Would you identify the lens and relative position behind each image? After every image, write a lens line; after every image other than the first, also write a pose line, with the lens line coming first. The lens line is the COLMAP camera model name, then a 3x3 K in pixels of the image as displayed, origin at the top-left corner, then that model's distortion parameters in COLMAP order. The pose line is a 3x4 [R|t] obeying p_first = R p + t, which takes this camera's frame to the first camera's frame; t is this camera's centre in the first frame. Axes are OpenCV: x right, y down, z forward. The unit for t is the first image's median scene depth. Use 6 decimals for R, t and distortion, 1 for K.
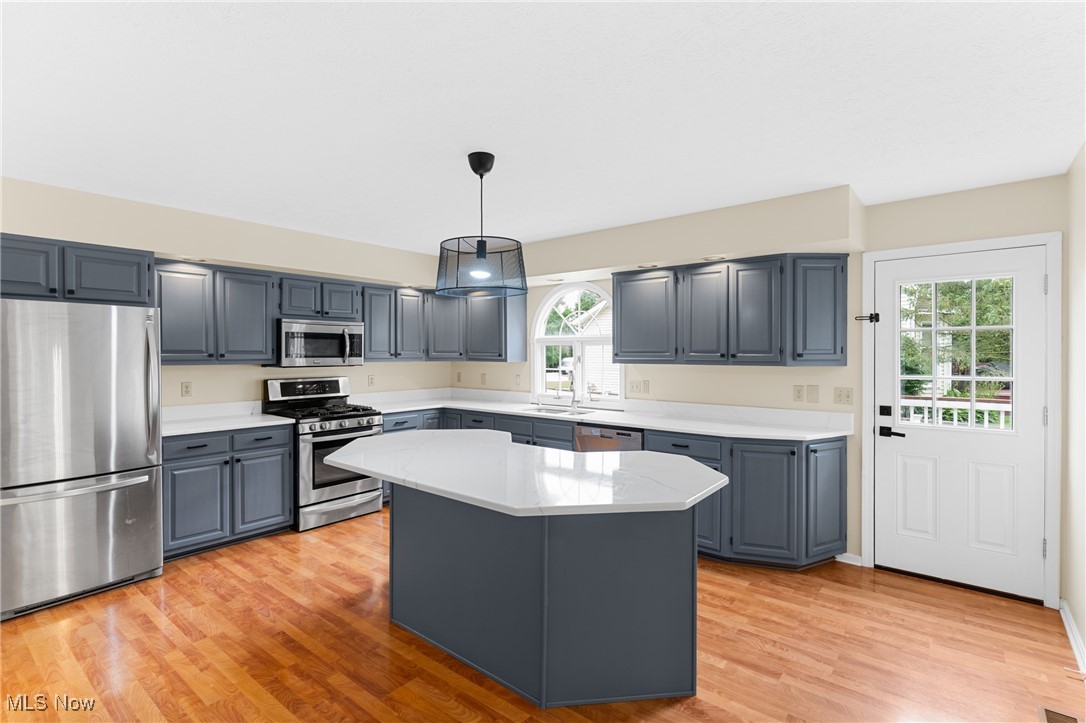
lens RADIAL K [[524.1, 0, 541.3], [0, 524.1, 358.8], [0, 0, 1]] dist [0.019190, -0.000981]
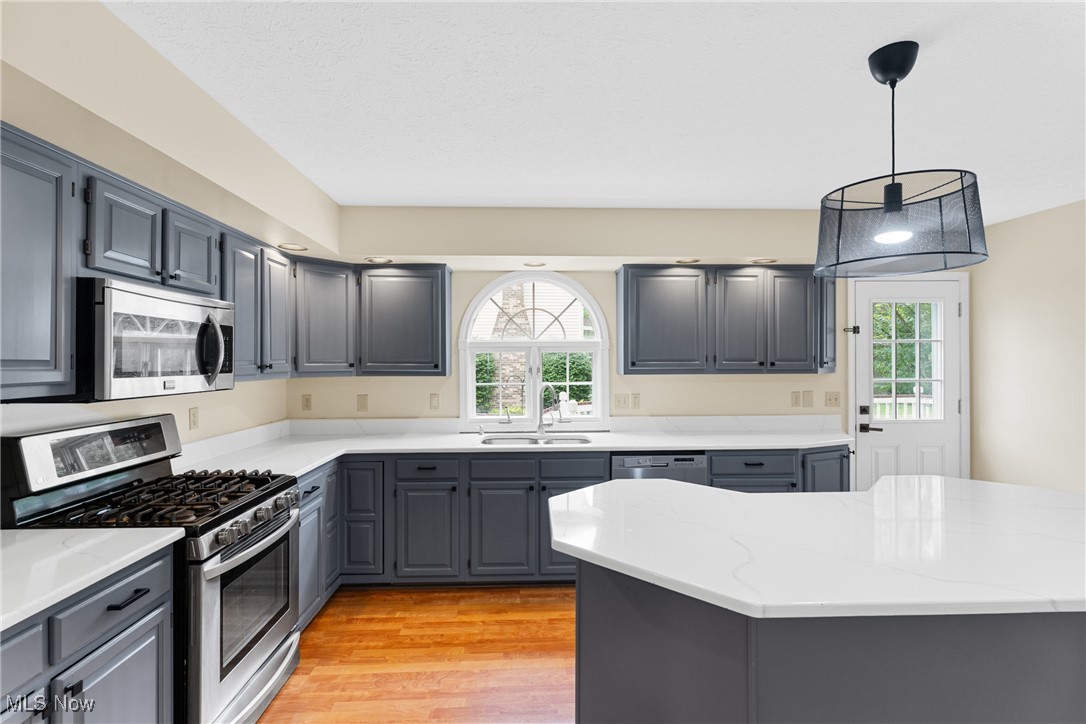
lens RADIAL K [[524.1, 0, 540.8], [0, 524.1, 356.5], [0, 0, 1]] dist [0.019190, -0.000981]
pose [[0.740166, 0.002367, 0.672420, -0.522158], [0.012966, 0.999758, -0.017791, -0.006593], [-0.672299, 0.021887, 0.739956, 0.489997]]
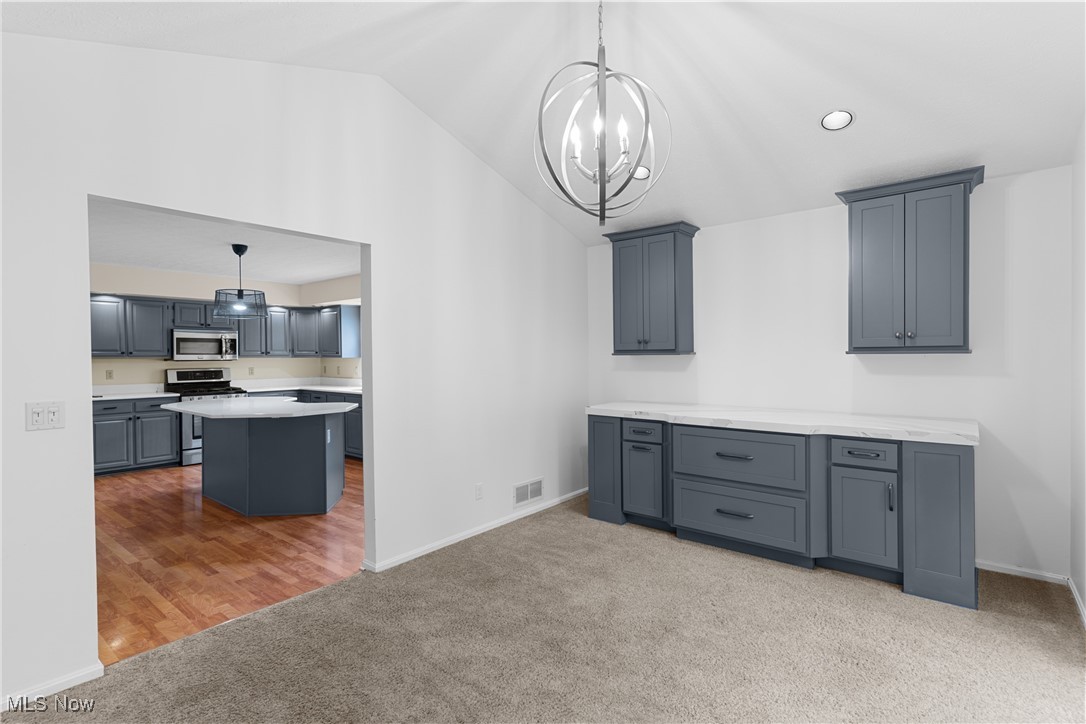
lens RADIAL K [[524.1, 0, 538.0], [0, 524.1, 364.3], [0, 0, 1]] dist [0.019190, -0.000981]
pose [[0.999893, -0.003213, -0.014273, 0.597157], [0.003316, 0.999968, 0.007230, 0.018893], [0.014249, -0.007277, 0.999872, -0.533595]]
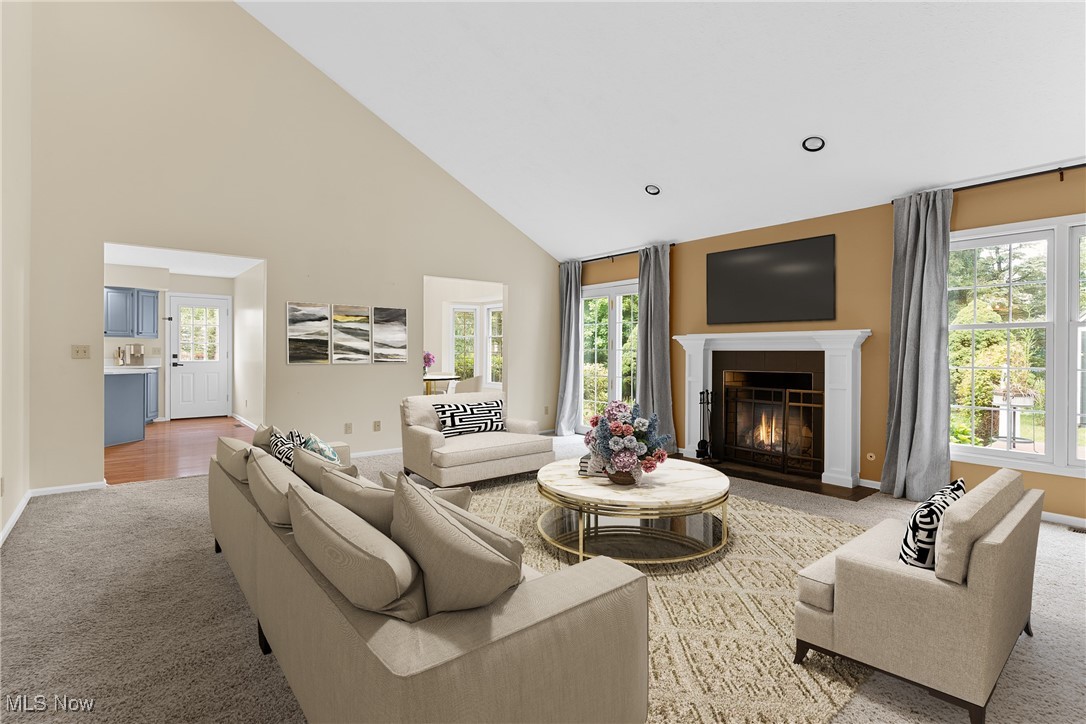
lens RADIAL K [[524.1, 0, 547.1], [0, 524.1, 355.5], [0, 0, 1]] dist [0.019190, -0.000981]
pose [[0.183926, -0.008207, 0.982906, -1.186116], [0.001390, 0.999966, 0.008090, 0.060866], [-0.982939, -0.000122, 0.183932, -0.952386]]
